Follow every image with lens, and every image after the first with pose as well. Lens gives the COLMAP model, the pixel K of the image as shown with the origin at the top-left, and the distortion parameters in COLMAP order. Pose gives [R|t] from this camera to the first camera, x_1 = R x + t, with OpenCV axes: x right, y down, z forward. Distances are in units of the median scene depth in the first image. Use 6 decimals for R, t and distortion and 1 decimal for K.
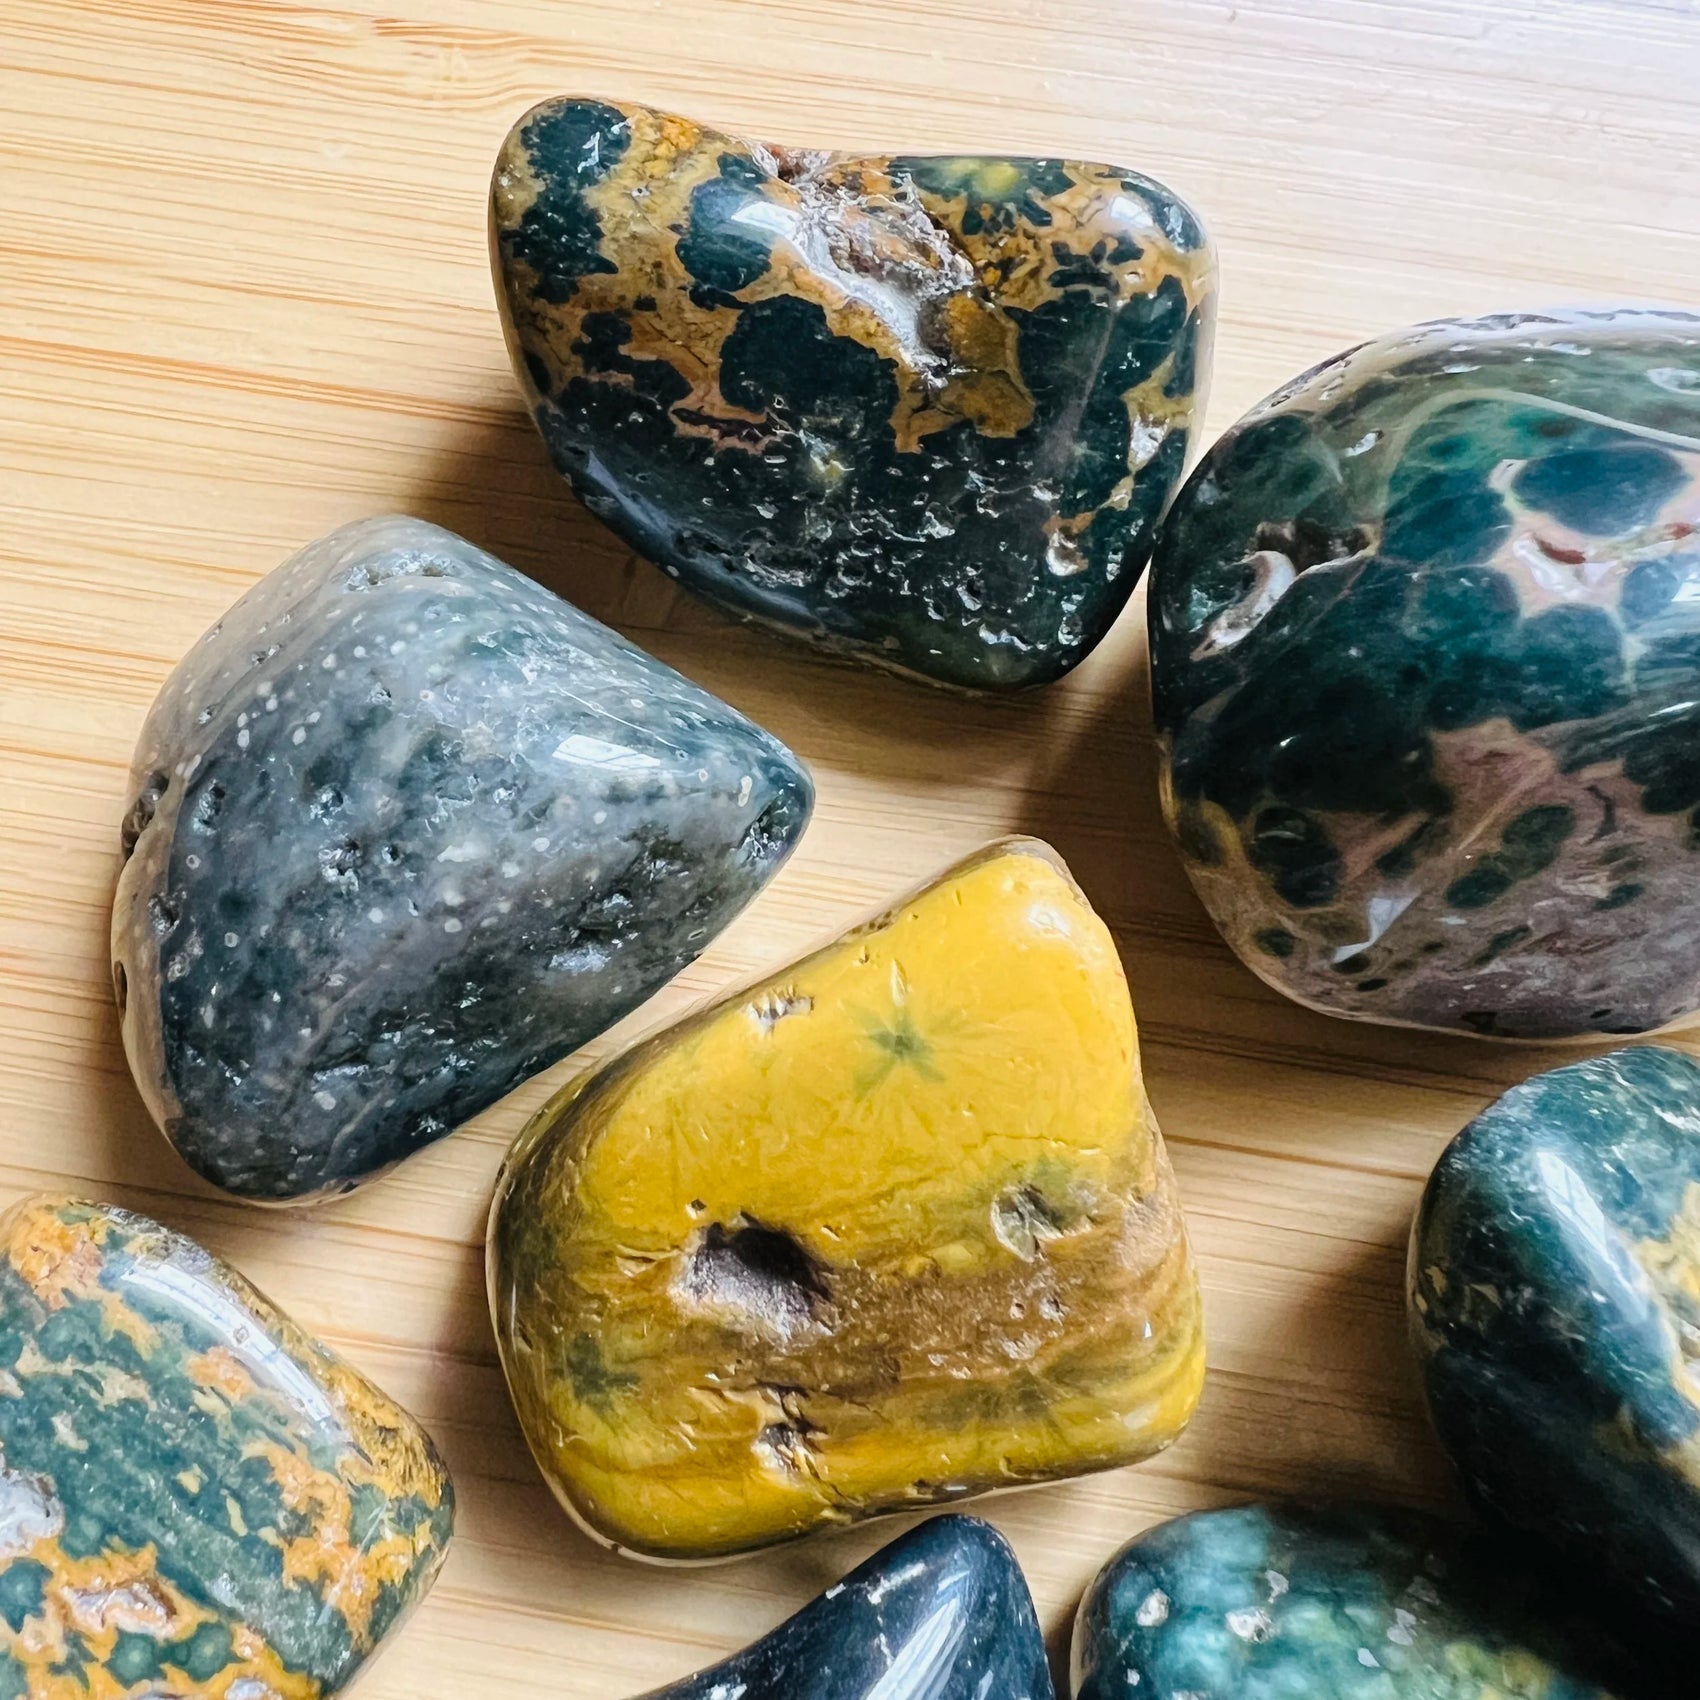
lens RADIAL K [[1689.6, 0, 852.9], [0, 1689.6, 853.1], [0, 0, 1]] dist [-0.024862, 0.000000]
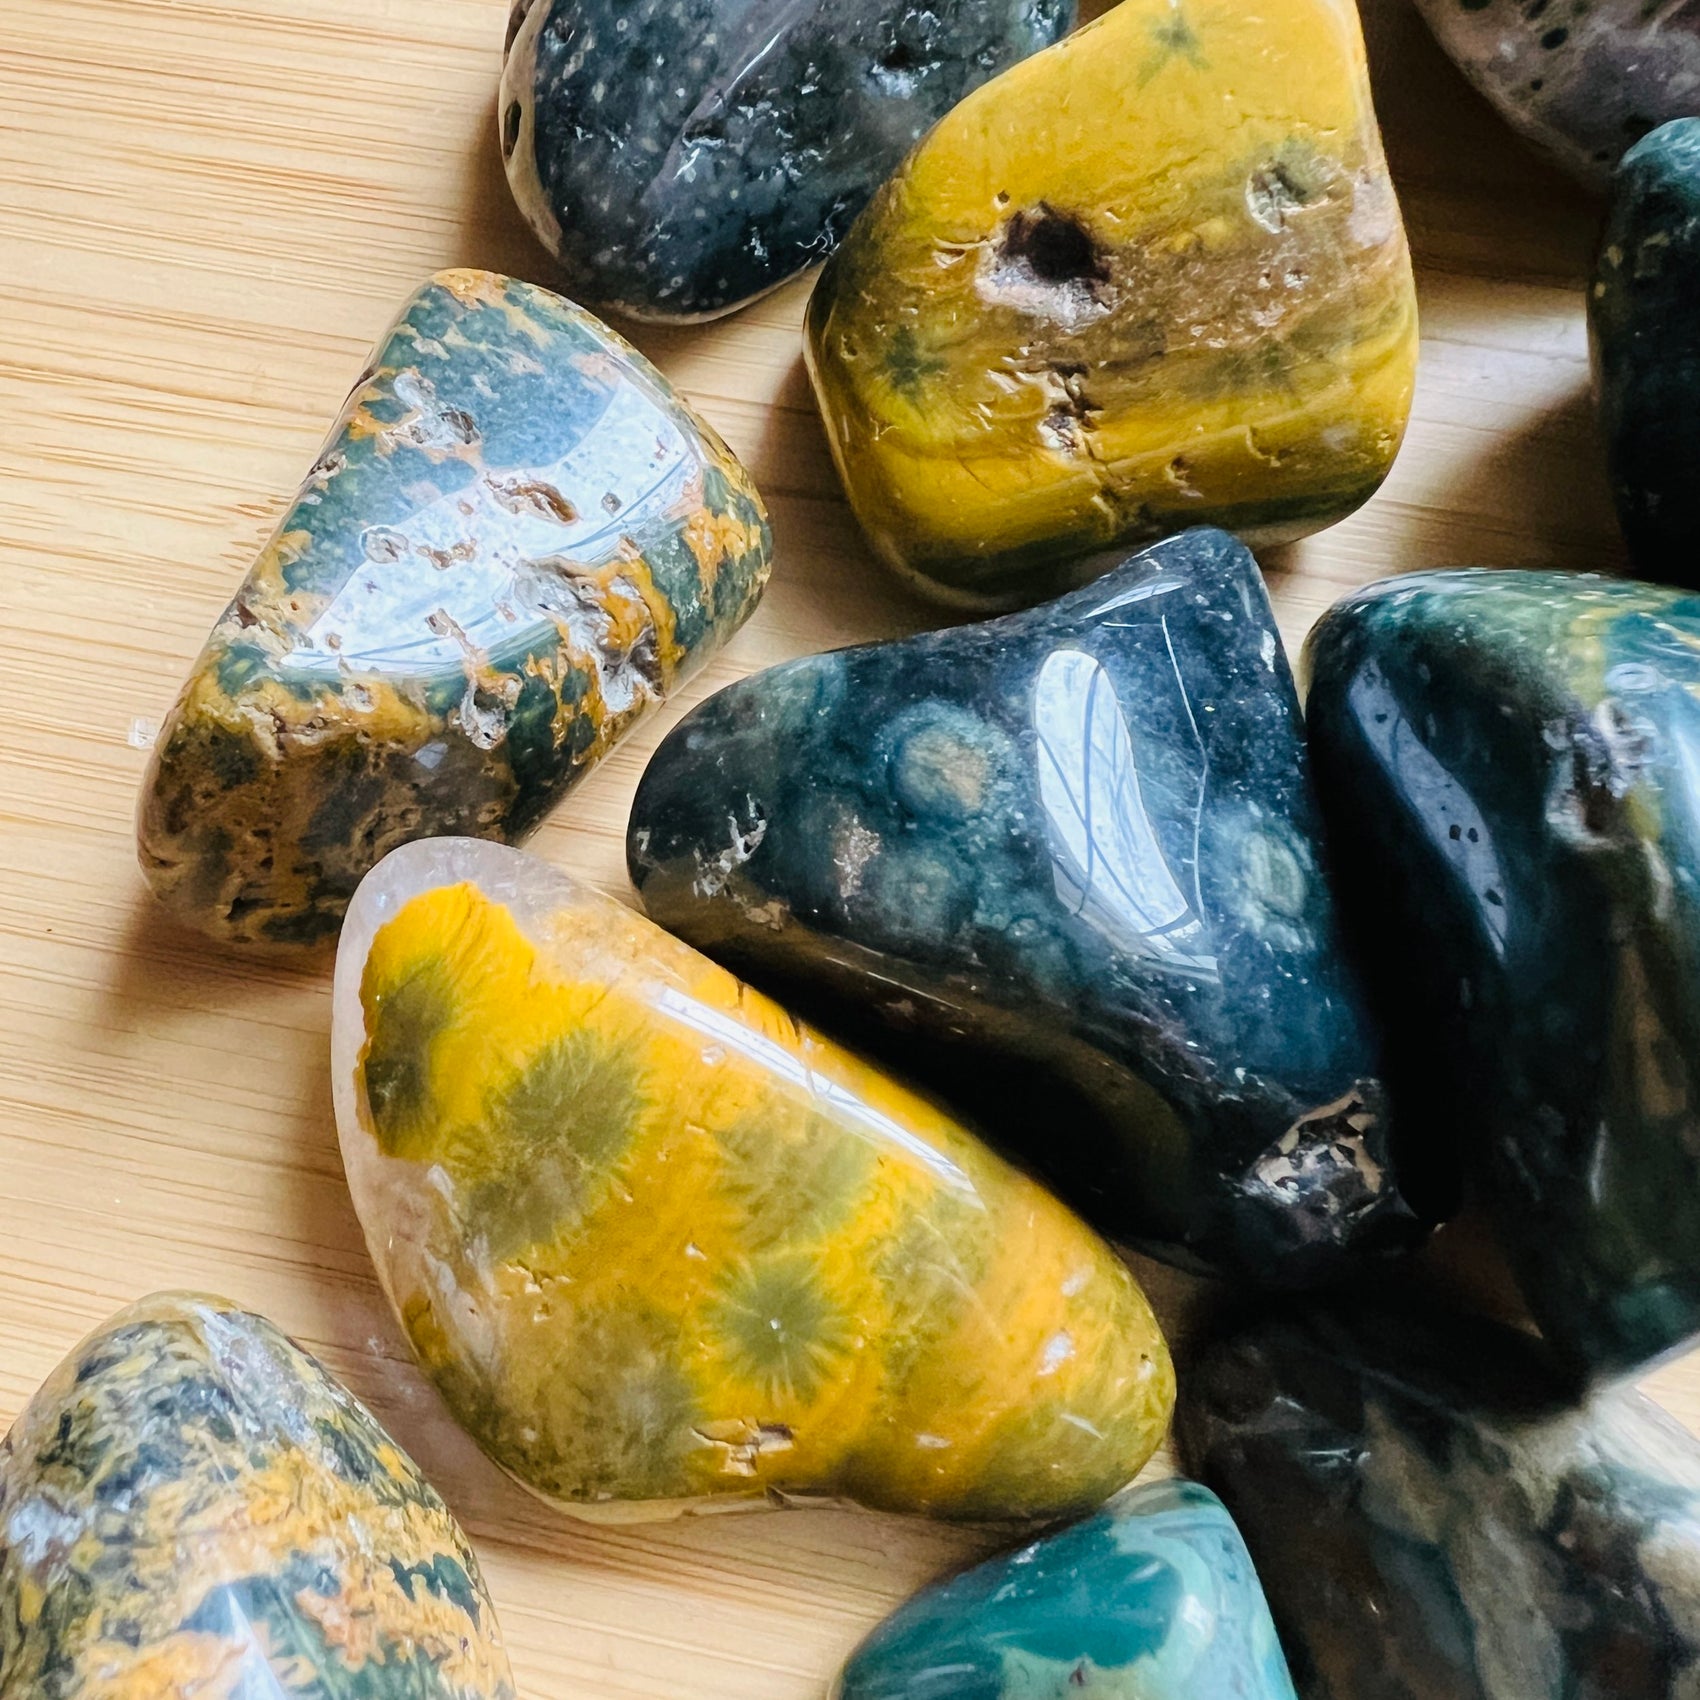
lens RADIAL K [[1689.6, 0, 858.1], [0, 1689.6, 848.5], [0, 0, 1]] dist [-0.024862, 0.000000]
pose [[0.998774, 0.017207, -0.046406, -0.130021], [-0.019690, 0.998370, -0.053578, 0.735161], [0.045408, 0.054426, 0.997485, -0.198163]]
